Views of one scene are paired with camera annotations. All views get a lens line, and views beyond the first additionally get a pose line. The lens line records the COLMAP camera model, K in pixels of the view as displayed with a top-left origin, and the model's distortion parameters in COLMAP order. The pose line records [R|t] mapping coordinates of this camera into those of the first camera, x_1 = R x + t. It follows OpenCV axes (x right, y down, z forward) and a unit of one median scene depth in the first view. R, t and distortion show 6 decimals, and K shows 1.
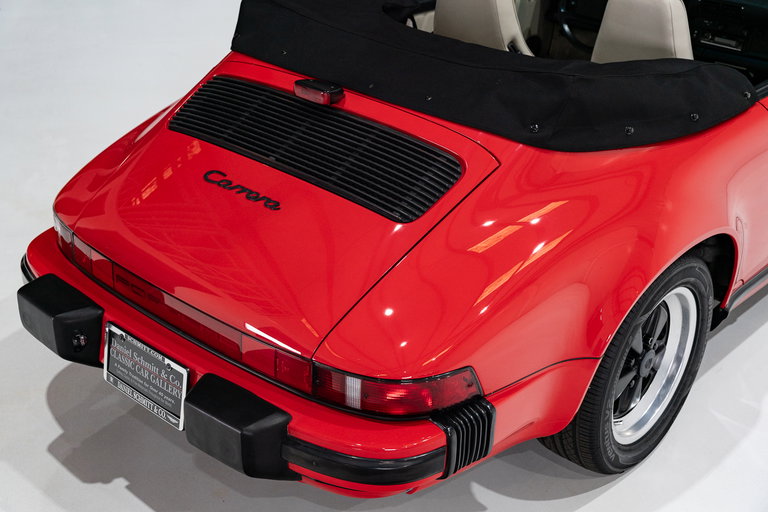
lens RADIAL K [[1095.3, 0, 384.0], [0, 1095.3, 256.0], [0, 0, 1]] dist [-0.011651, 0.156539]
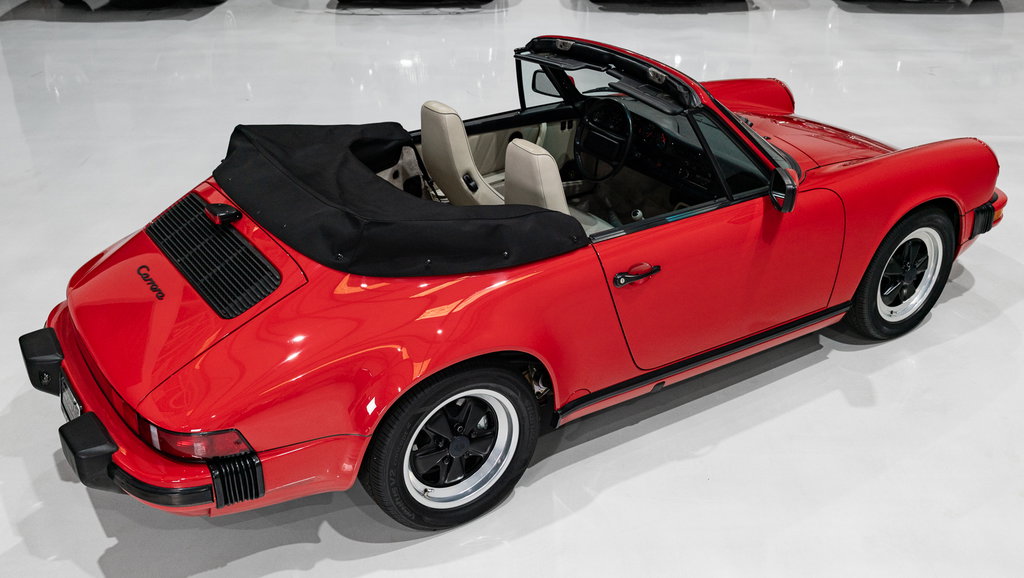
lens RADIAL K [[1052.1, 0, 512.0], [0, 1052.1, 289.0], [0, 0, 1]] dist [-0.018767, -0.014023]
pose [[0.966520, 0.092377, -0.239386, 0.602114], [-0.097411, 0.995201, -0.009259, -0.080822], [0.237382, 0.032268, 0.970880, -0.164876]]
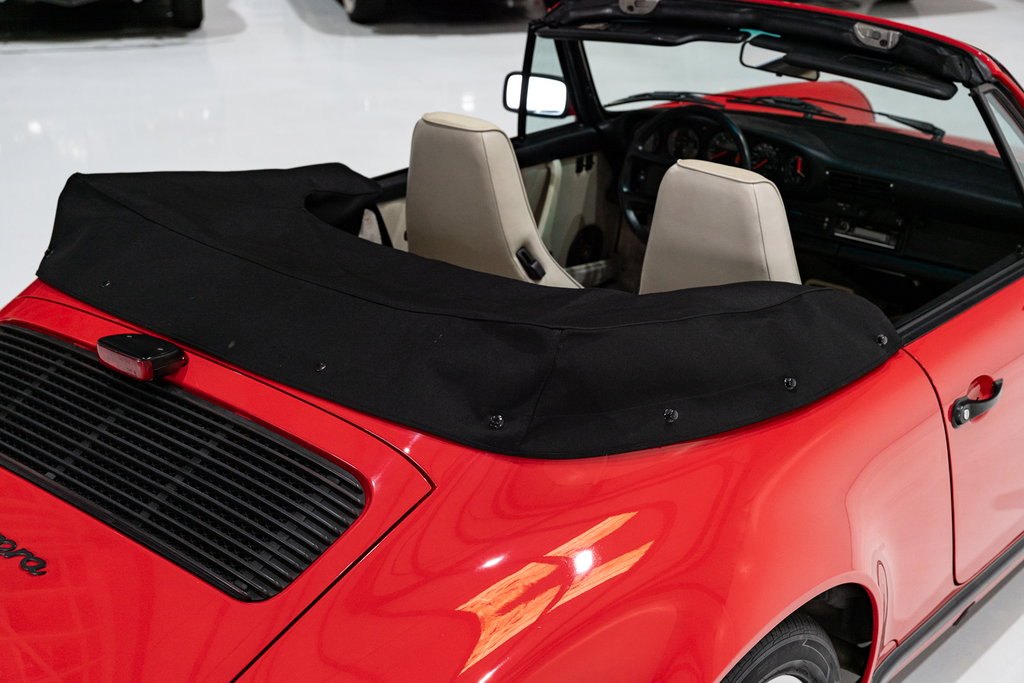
lens RADIAL K [[1460.4, 0, 512.0], [0, 1460.4, 341.5], [0, 0, 1]] dist [-0.011651, 0.156539]
pose [[0.999691, -0.017897, 0.017228, 0.124687], [0.019512, 0.994931, -0.098650, -0.077314], [-0.015375, 0.098956, 0.994973, 0.223486]]
